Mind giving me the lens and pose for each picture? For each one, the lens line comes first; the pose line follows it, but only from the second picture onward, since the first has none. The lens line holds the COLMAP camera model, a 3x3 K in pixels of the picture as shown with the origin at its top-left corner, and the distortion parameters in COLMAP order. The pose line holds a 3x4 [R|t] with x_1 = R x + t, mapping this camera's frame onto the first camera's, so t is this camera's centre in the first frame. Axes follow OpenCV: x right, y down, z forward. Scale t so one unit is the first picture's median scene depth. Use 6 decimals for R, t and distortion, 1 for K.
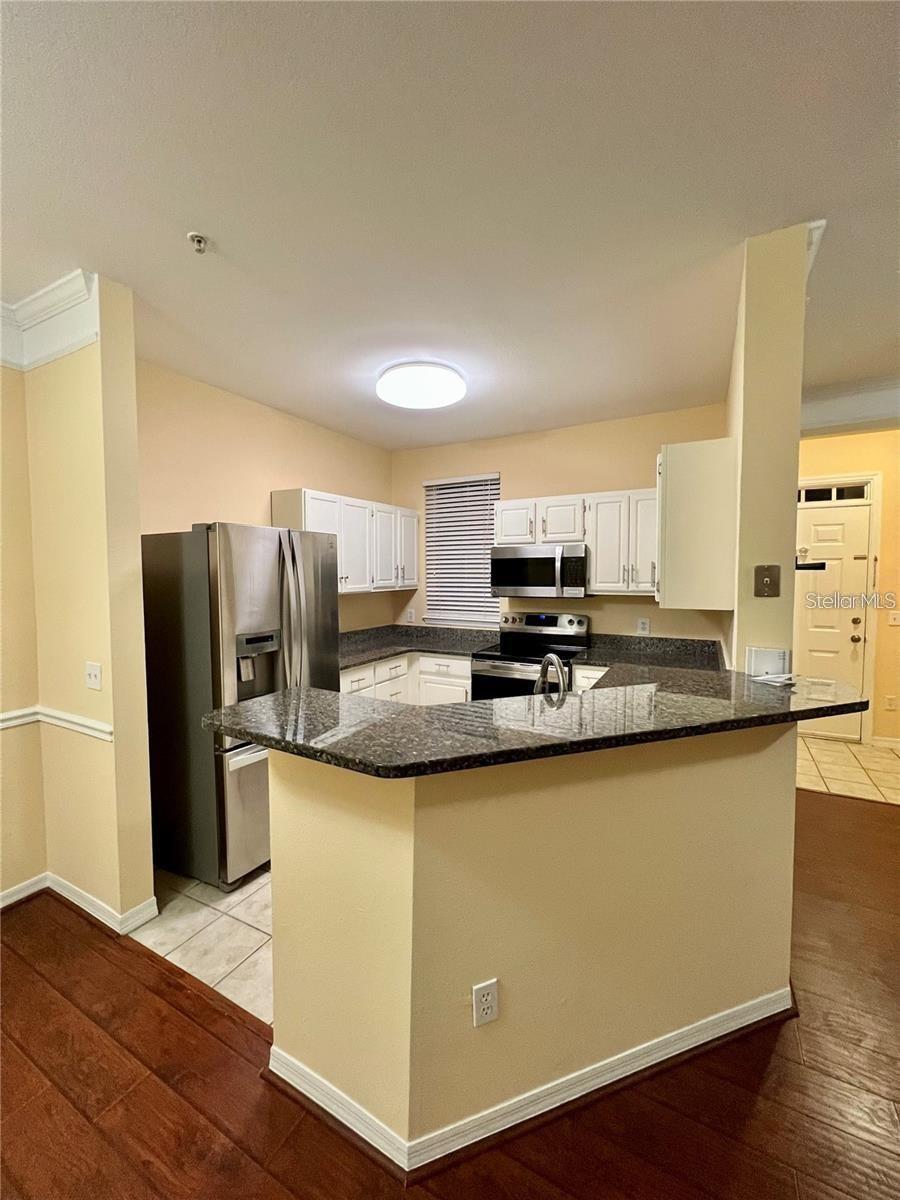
lens RADIAL K [[479.5, 0, 454.6], [0, 479.5, 595.4], [0, 0, 1]] dist [-0.001281, -0.000014]
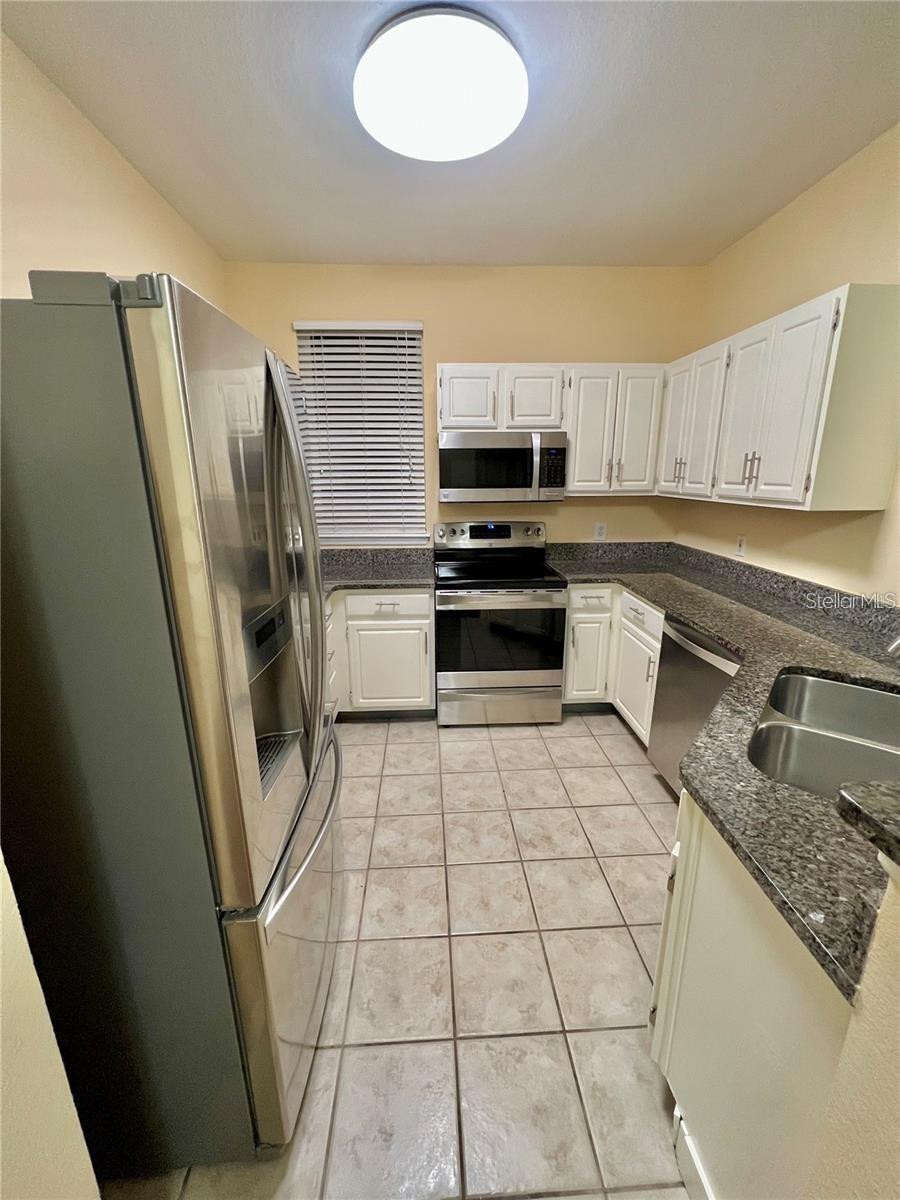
lens RADIAL K [[479.5, 0, 454.6], [0, 479.5, 595.4], [0, 0, 1]] dist [-0.001281, -0.000014]
pose [[0.857786, -0.128153, 0.497774, -0.299735], [0.026767, 0.978244, 0.205724, -0.009779], [-0.513309, -0.163144, 0.842554, 0.366490]]
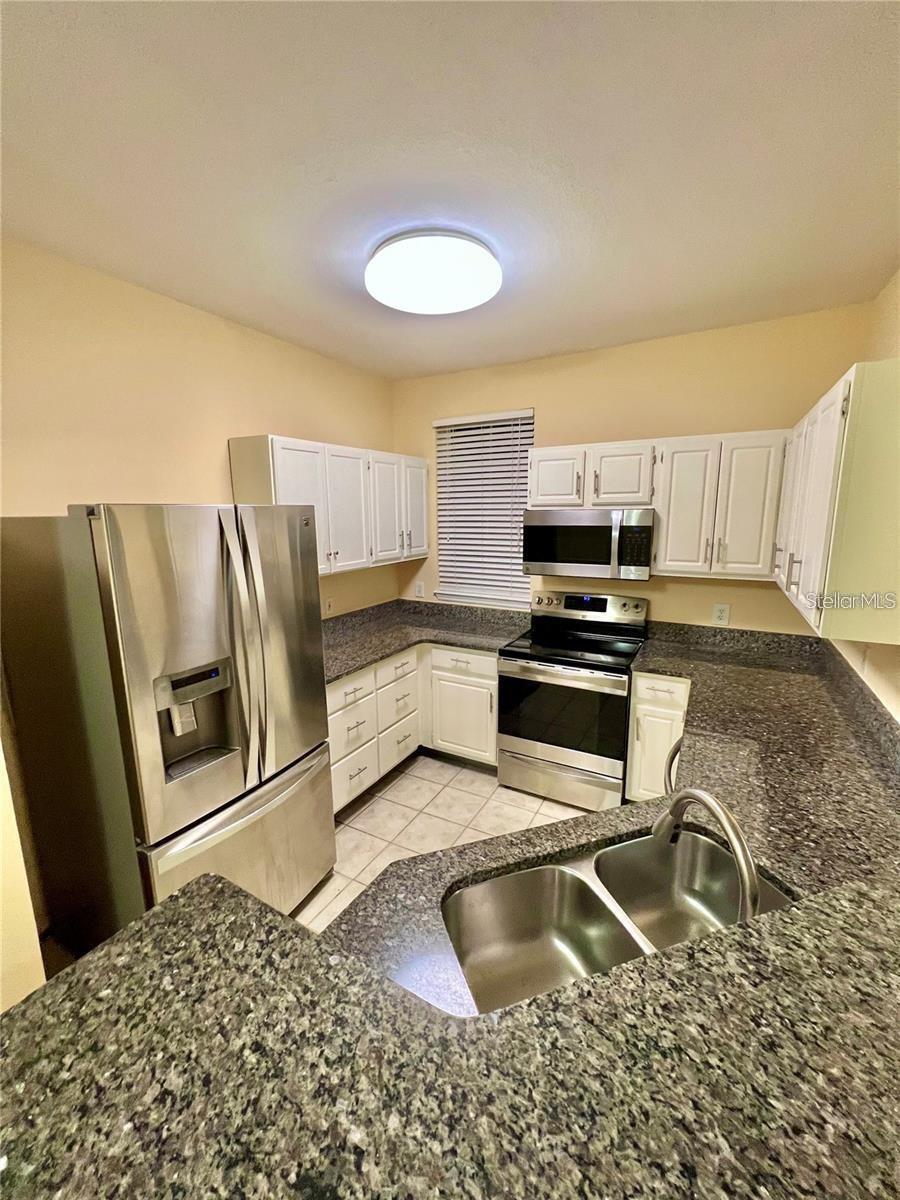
lens RADIAL K [[479.5, 0, 454.6], [0, 479.5, 595.4], [0, 0, 1]] dist [-0.001281, -0.000014]
pose [[0.999908, -0.001296, -0.013522, -0.025337], [0.003008, 0.991852, 0.127359, -0.066286], [0.013247, -0.127388, 0.991765, 0.229721]]
